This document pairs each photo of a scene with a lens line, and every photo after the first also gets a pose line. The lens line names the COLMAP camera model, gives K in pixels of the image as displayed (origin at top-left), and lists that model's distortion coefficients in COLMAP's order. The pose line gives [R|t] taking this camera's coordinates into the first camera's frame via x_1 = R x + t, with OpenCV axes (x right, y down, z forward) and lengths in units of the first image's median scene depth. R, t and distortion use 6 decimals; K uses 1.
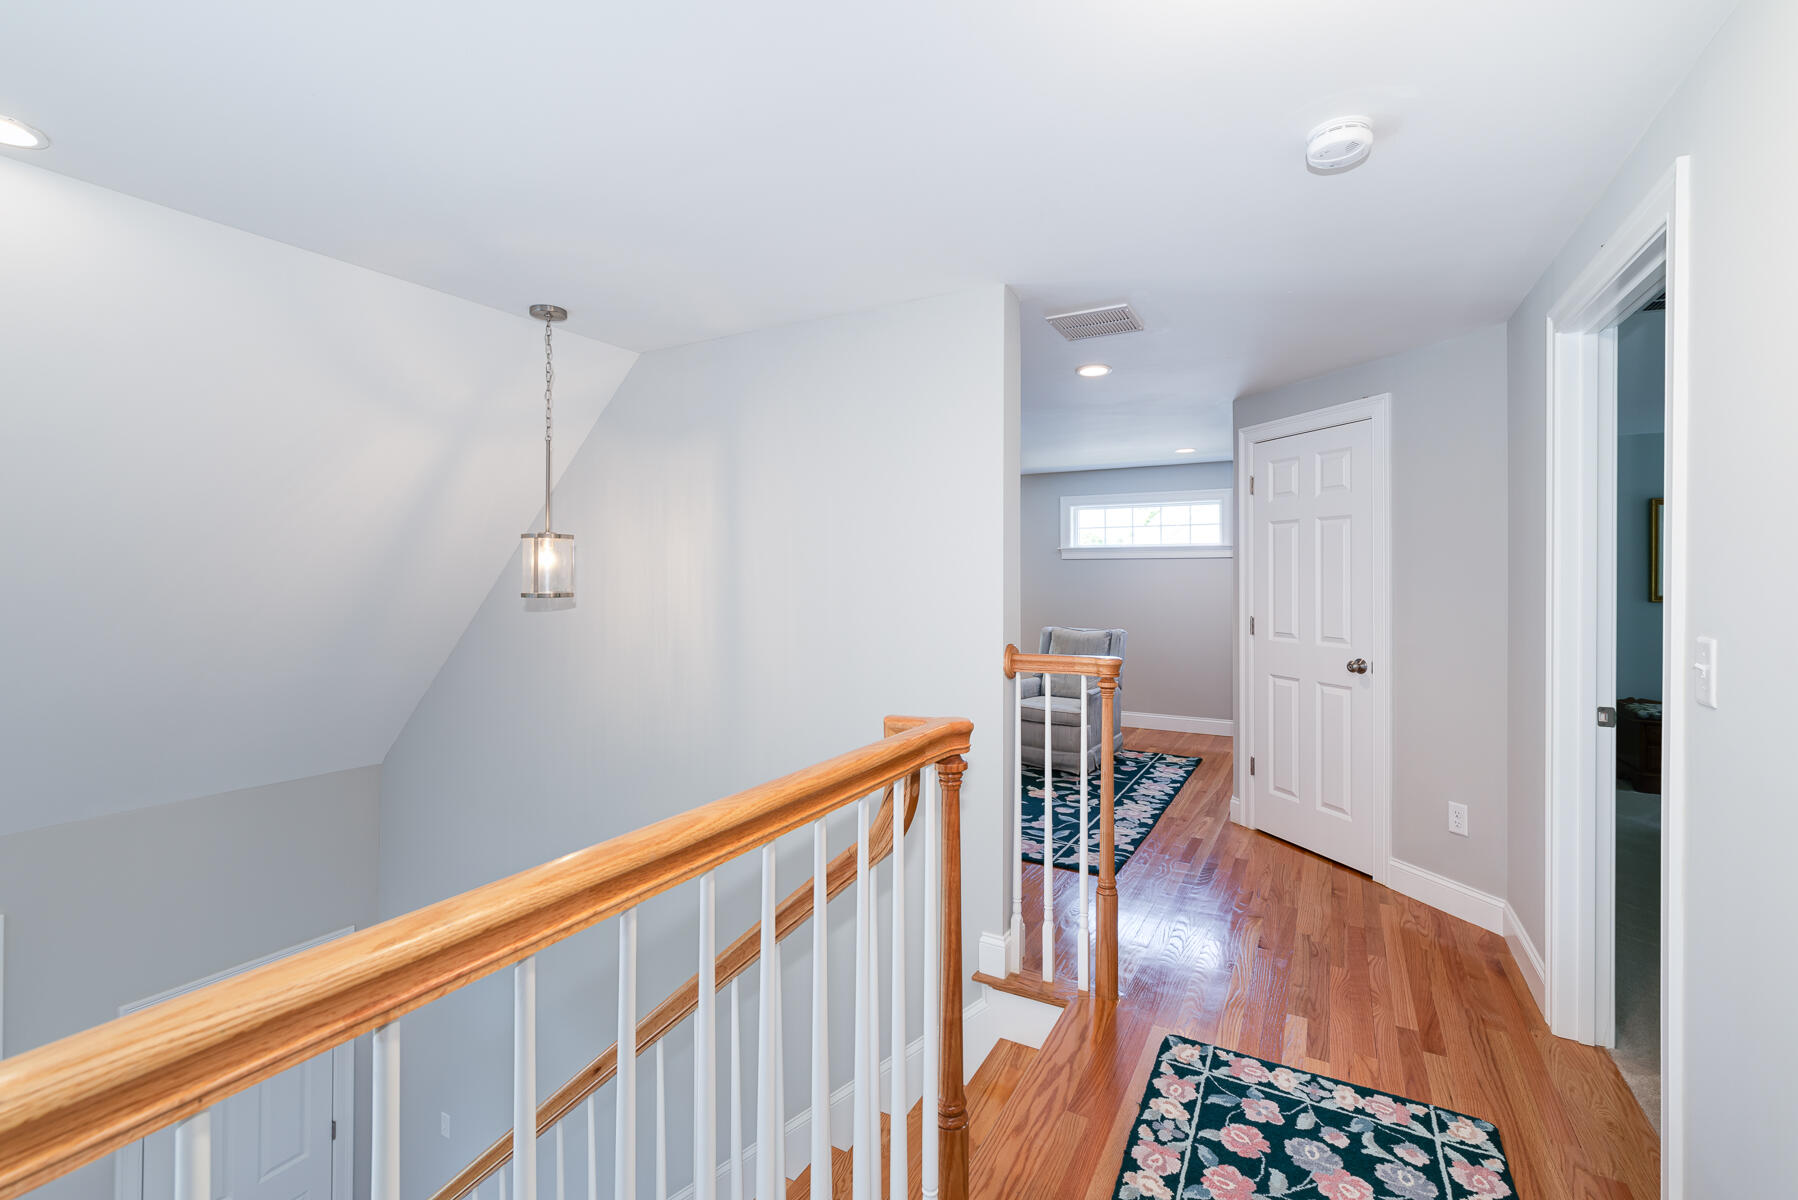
lens RADIAL K [[793.5, 0, 899.8], [0, 793.5, 583.6], [0, 0, 1]] dist [0.000022, 0.000011]
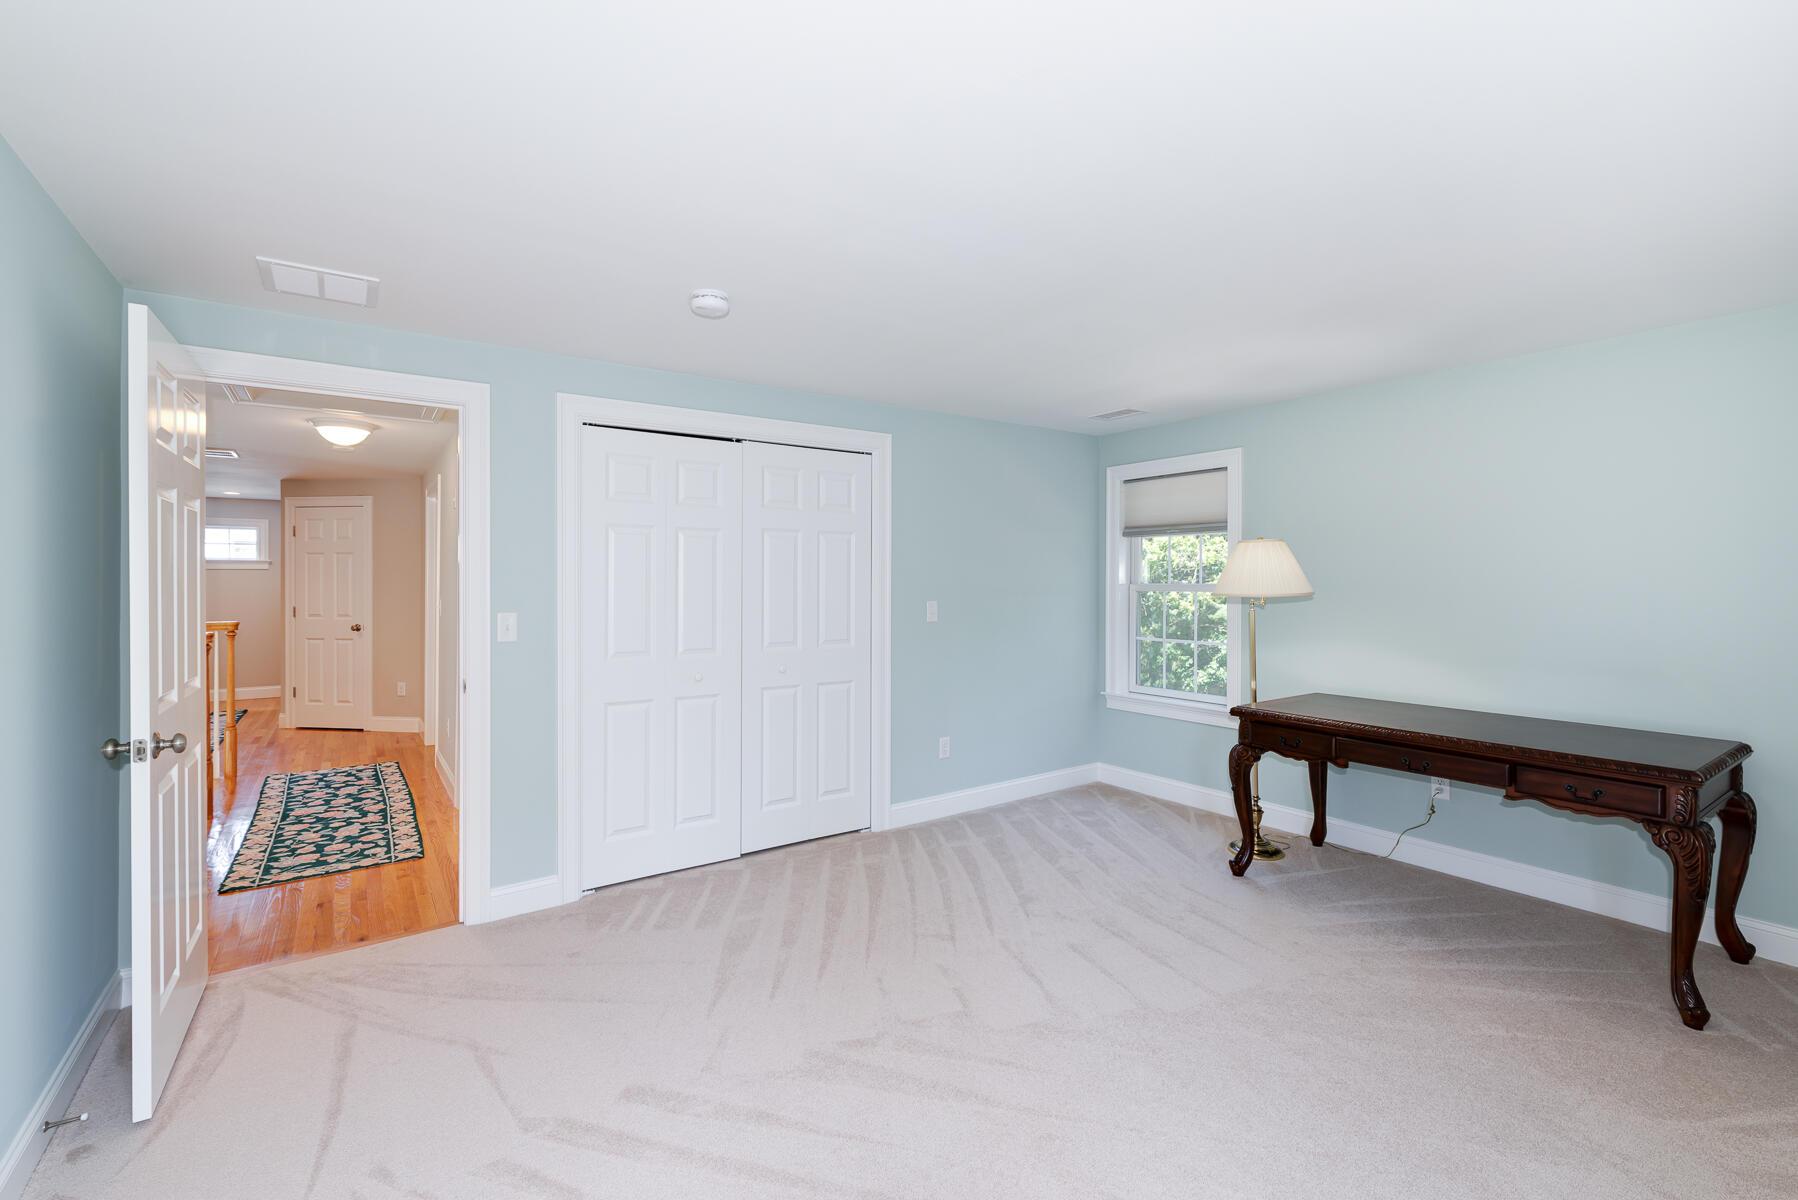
lens RADIAL K [[834.4, 0, 902.9], [0, 834.4, 580.2], [0, 0, 1]] dist [0.000414, 0.000041]
pose [[0.463009, 0.004588, 0.886342, -0.532696], [0.004301, 0.999963, -0.007423, 0.004130], [-0.886343, 0.007249, 0.462972, -0.979098]]
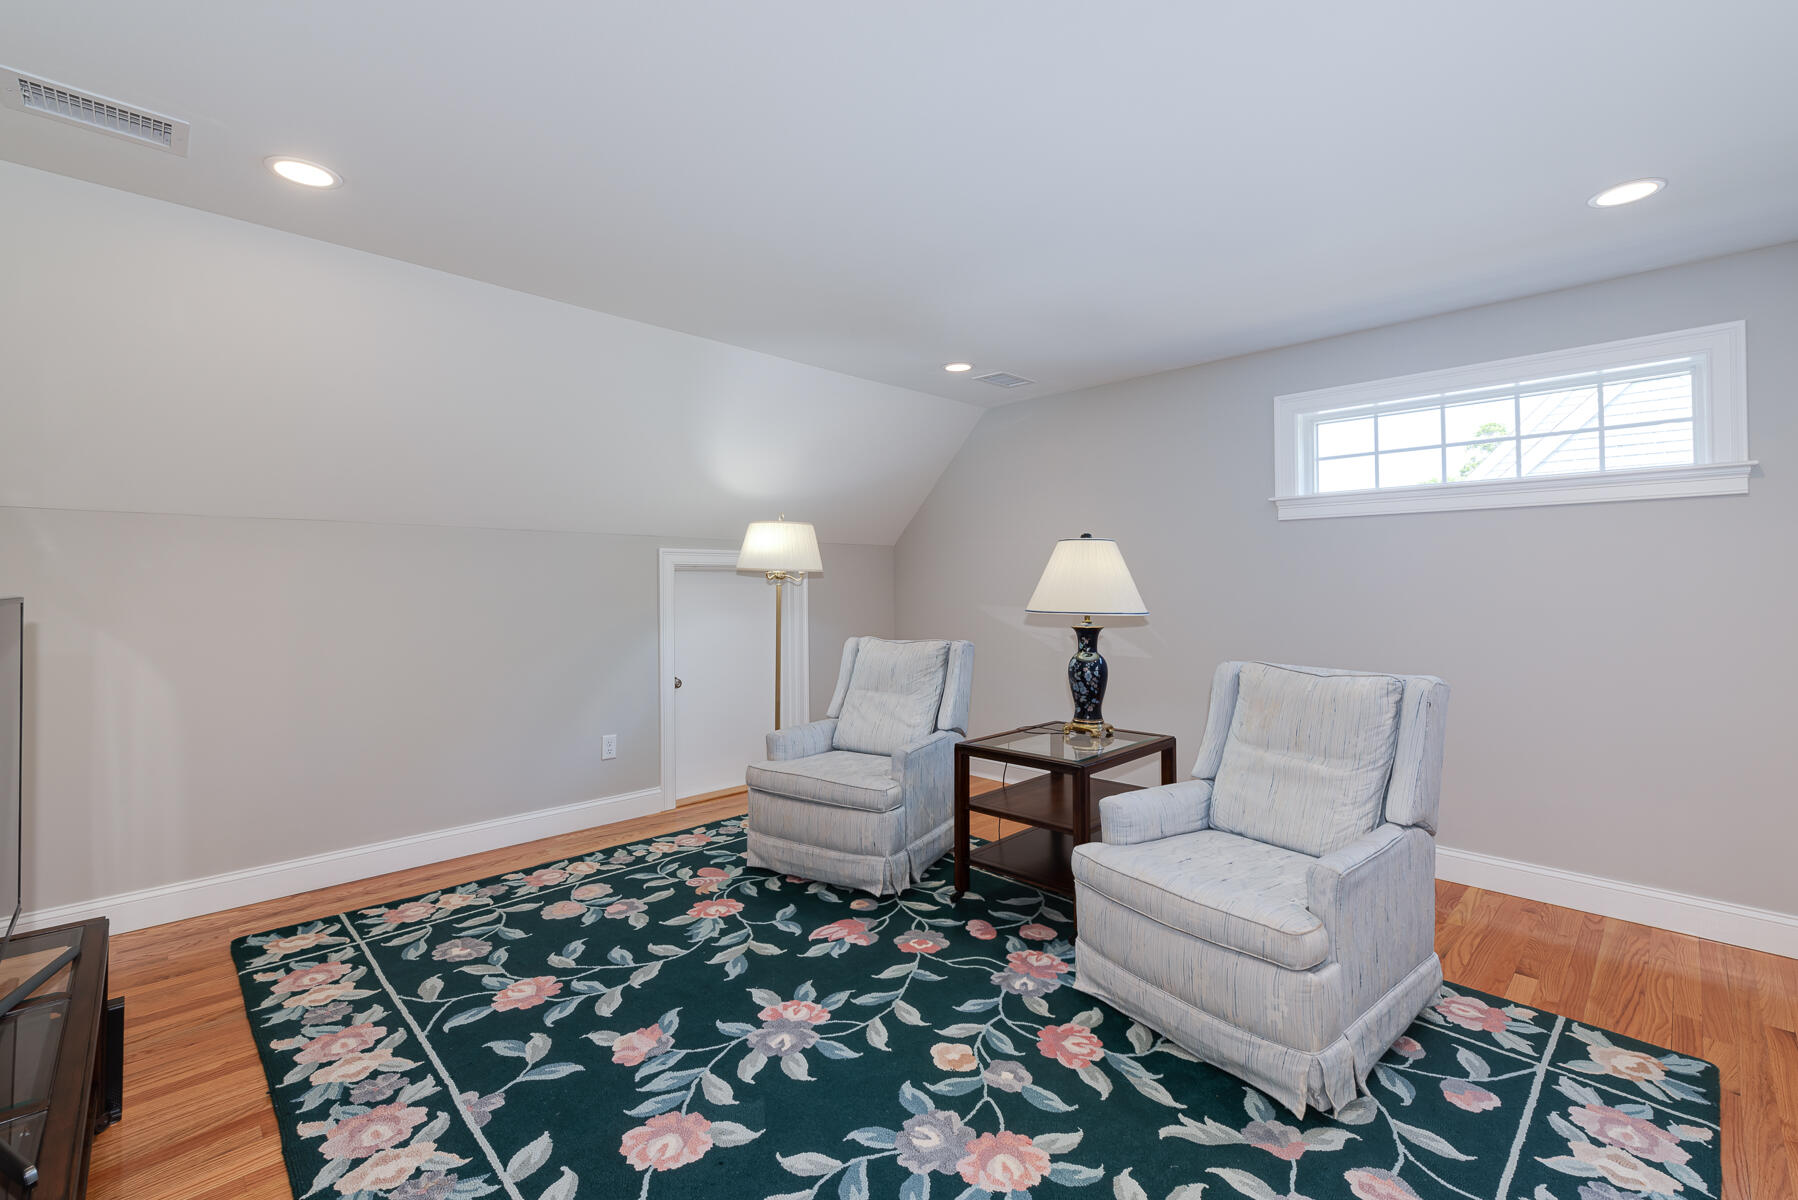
lens RADIAL K [[777.4, 0, 883.0], [0, 777.4, 592.4], [0, 0, 1]] dist [0.000576, -0.000088]
pose [[0.955179, -0.006254, -0.295962, 0.175691], [0.007223, 0.999972, 0.002184, 0.018719], [0.295940, -0.004224, 0.955197, 0.723079]]
